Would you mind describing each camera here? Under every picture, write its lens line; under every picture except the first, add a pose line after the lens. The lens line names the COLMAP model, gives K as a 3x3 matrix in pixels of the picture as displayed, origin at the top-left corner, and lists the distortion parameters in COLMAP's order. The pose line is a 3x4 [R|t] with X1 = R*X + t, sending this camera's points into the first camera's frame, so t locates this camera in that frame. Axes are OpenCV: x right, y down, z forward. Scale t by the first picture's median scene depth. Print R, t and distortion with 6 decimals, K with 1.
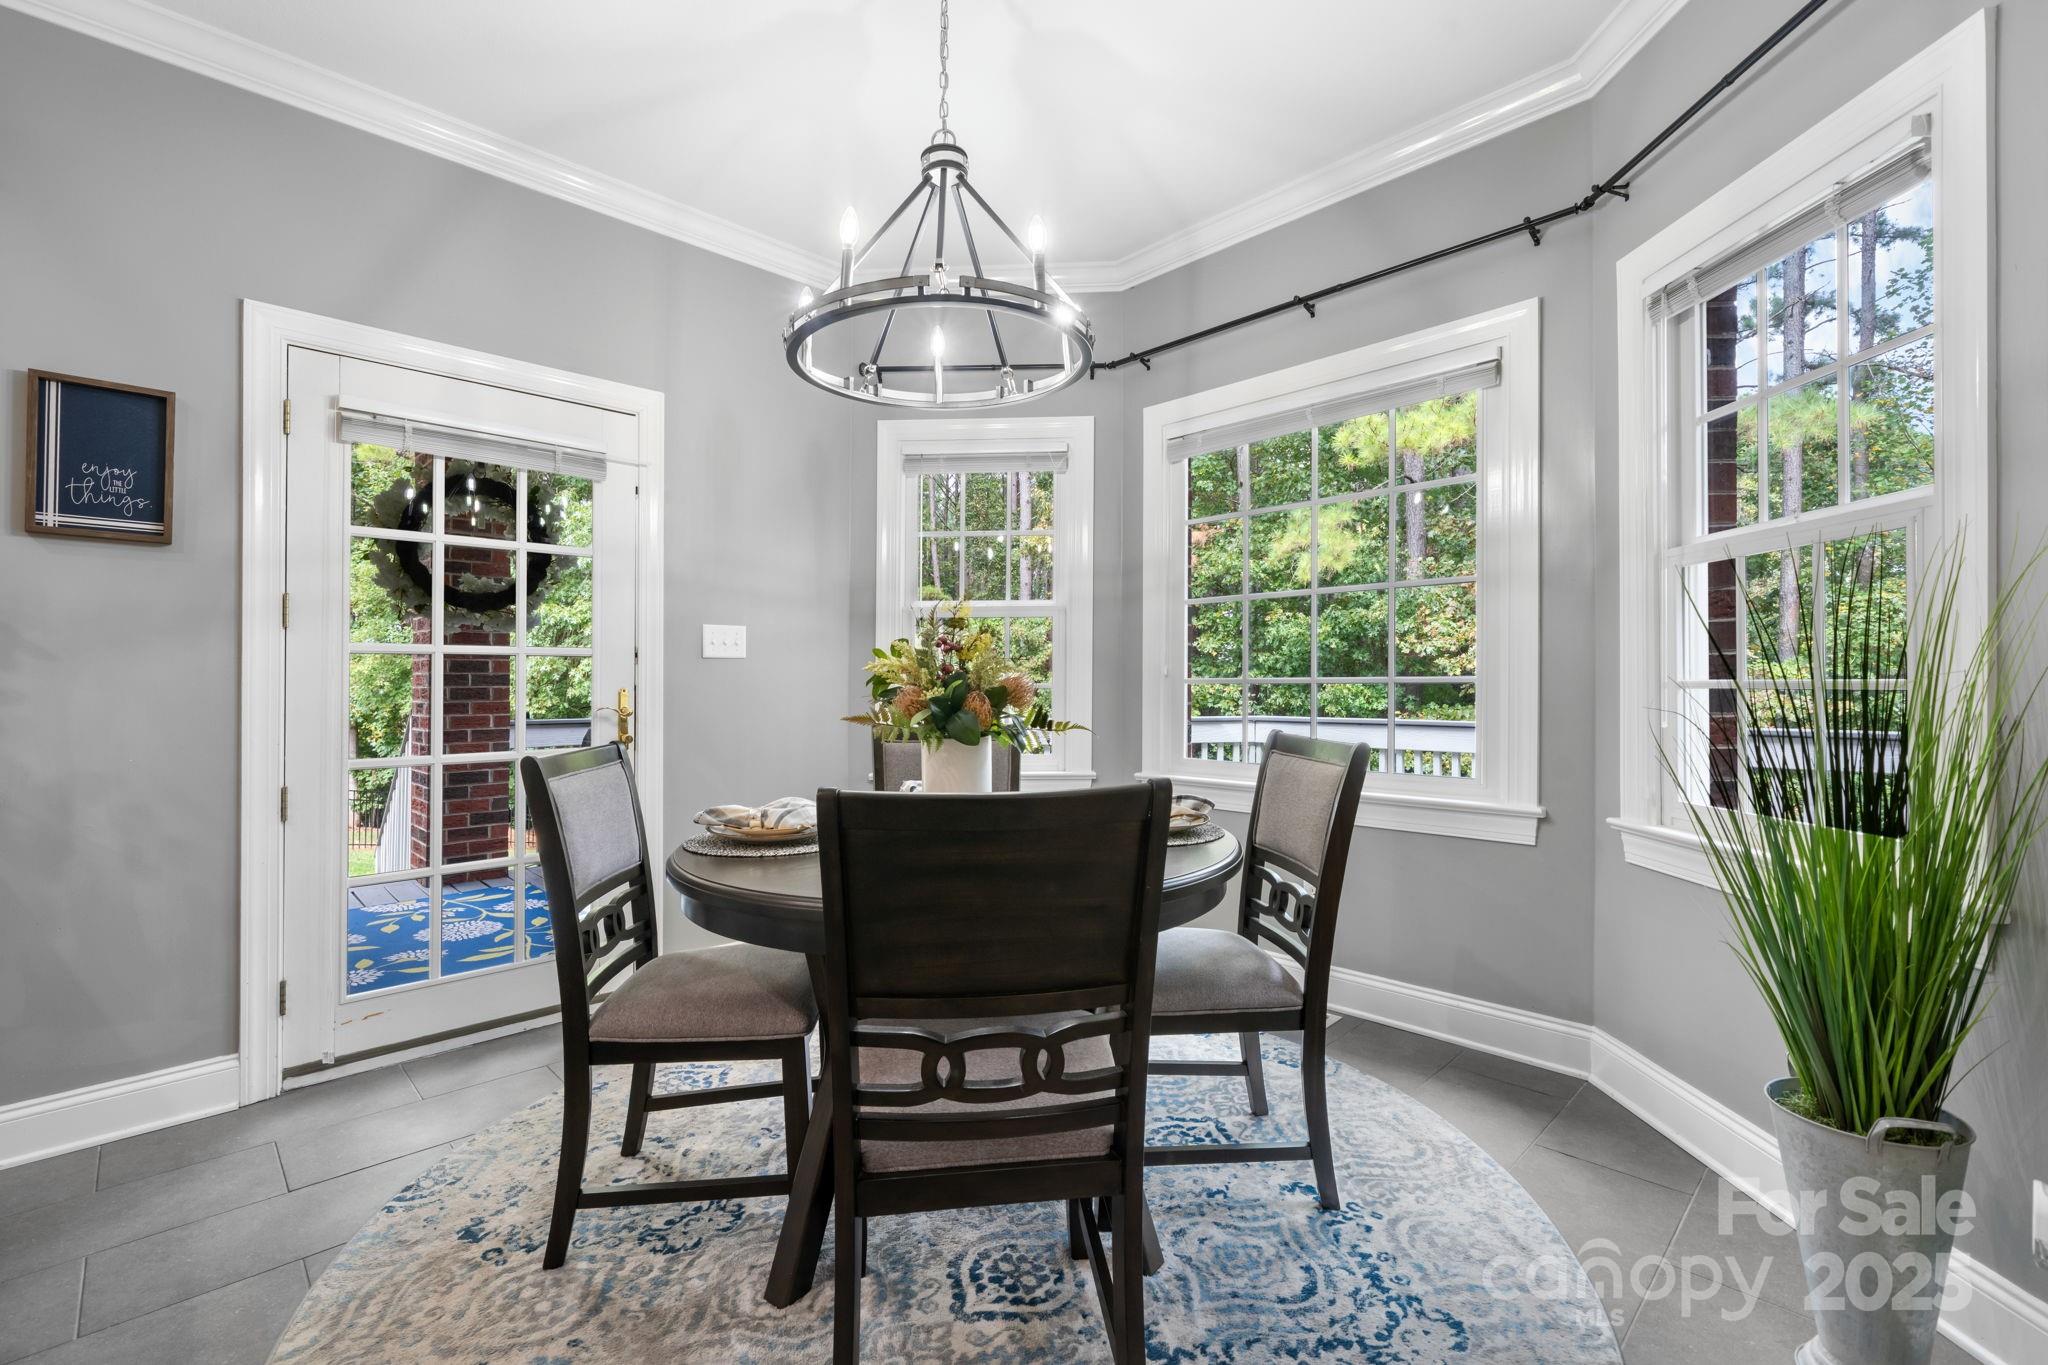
lens RADIAL K [[922.0, 0, 1016.0], [0, 922.0, 690.6], [0, 0, 1]] dist [-0.022417, -0.000013]
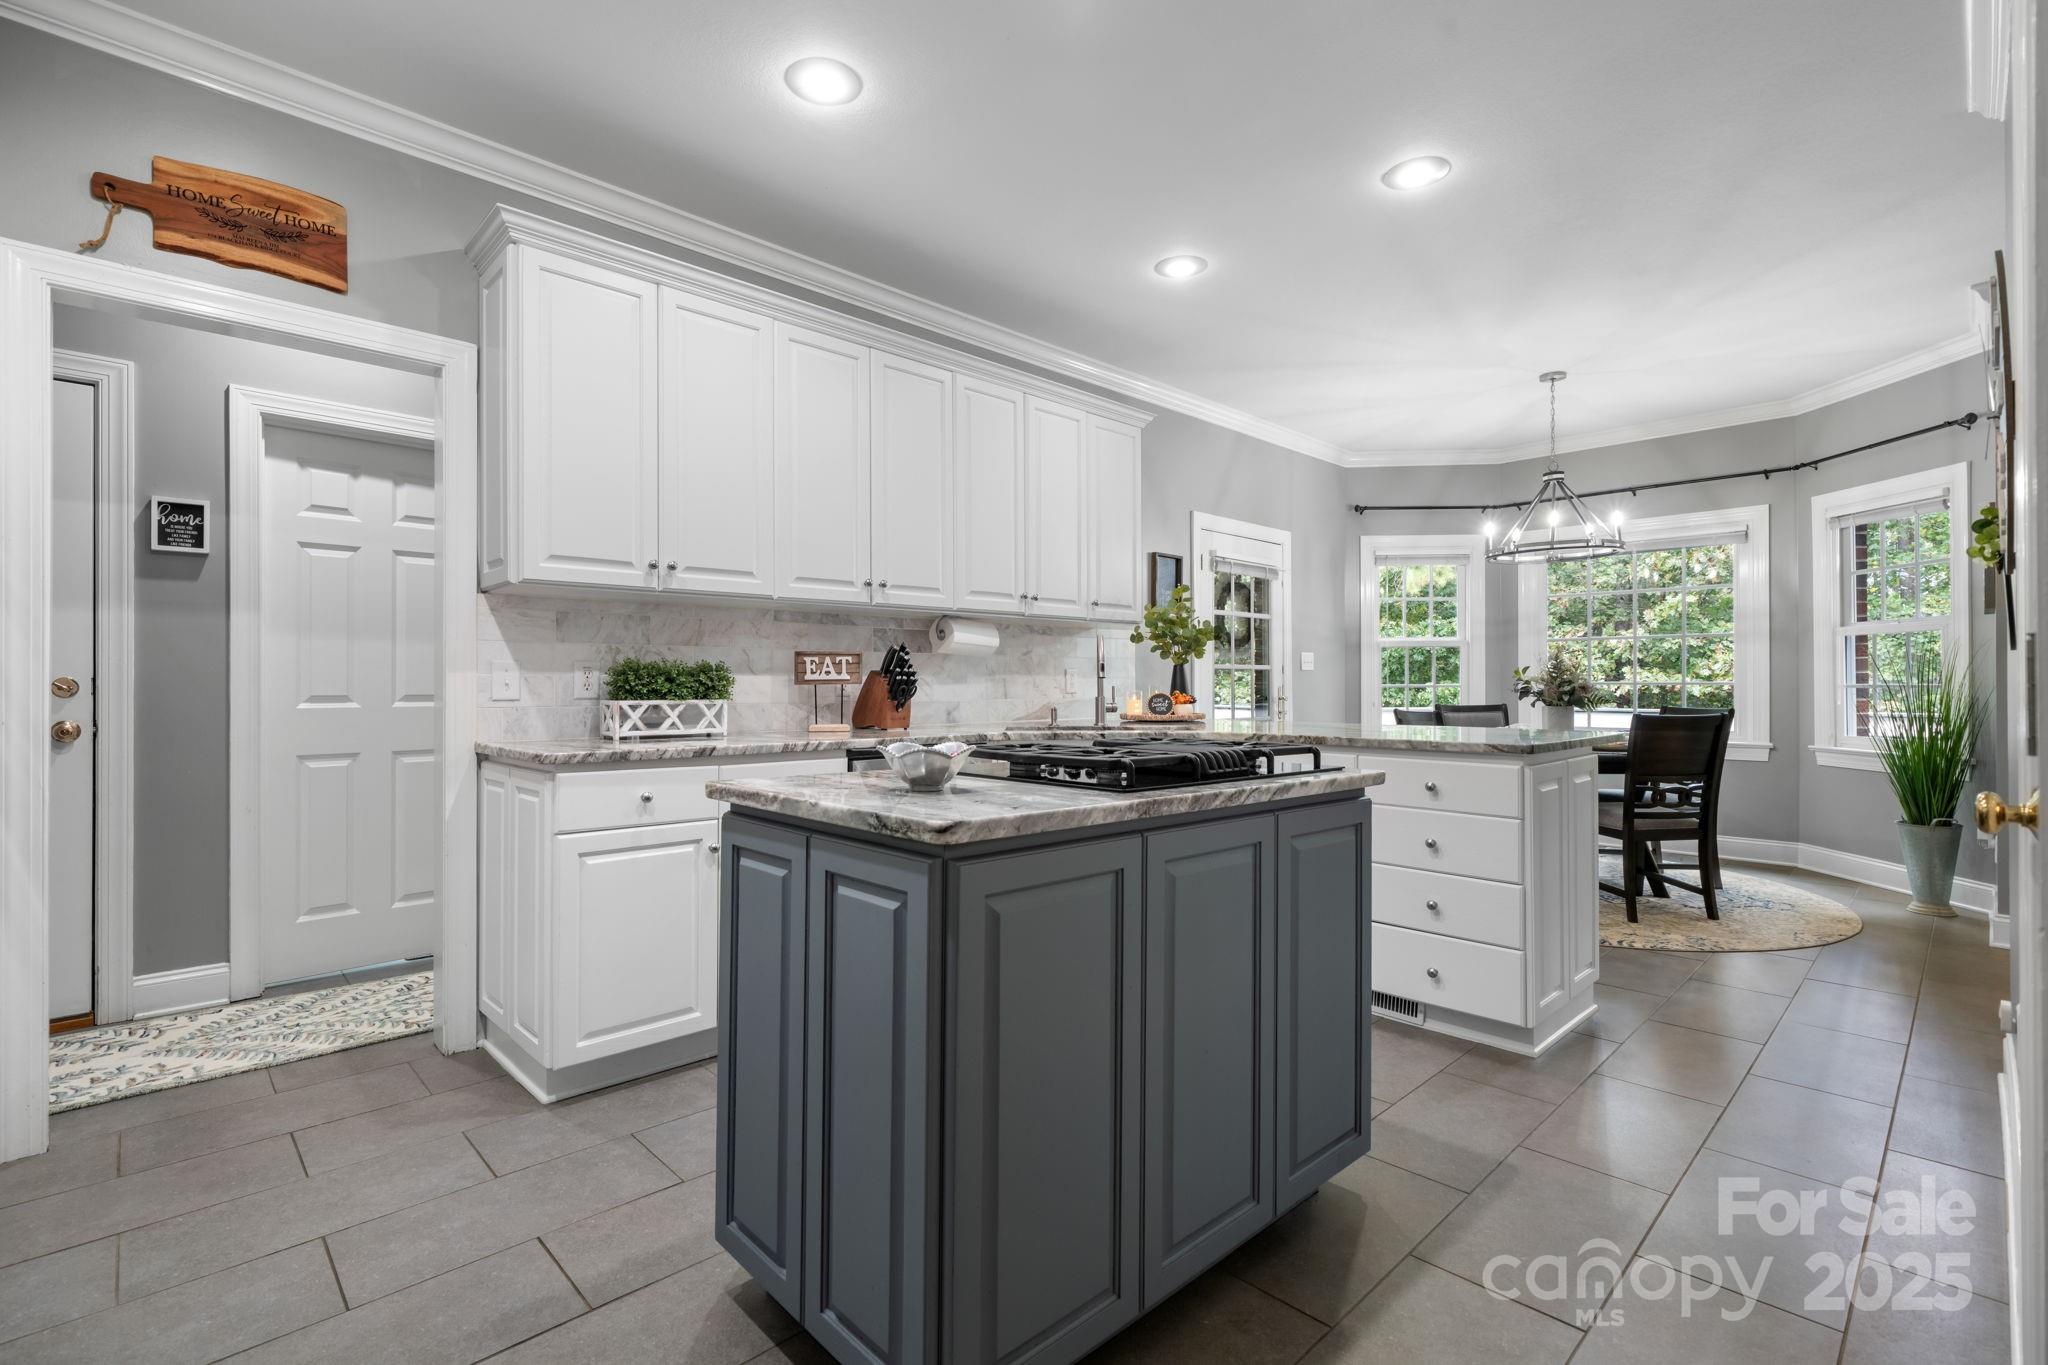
lens RADIAL K [[922.0, 0, 1024.2], [0, 922.0, 675.6], [0, 0, 1]] dist [-0.022417, -0.000013]
pose [[0.999789, 0.001390, -0.020485, -1.192582], [-0.001628, 0.999932, -0.011579, -0.003010], [0.020467, 0.011610, 0.999723, -1.225897]]
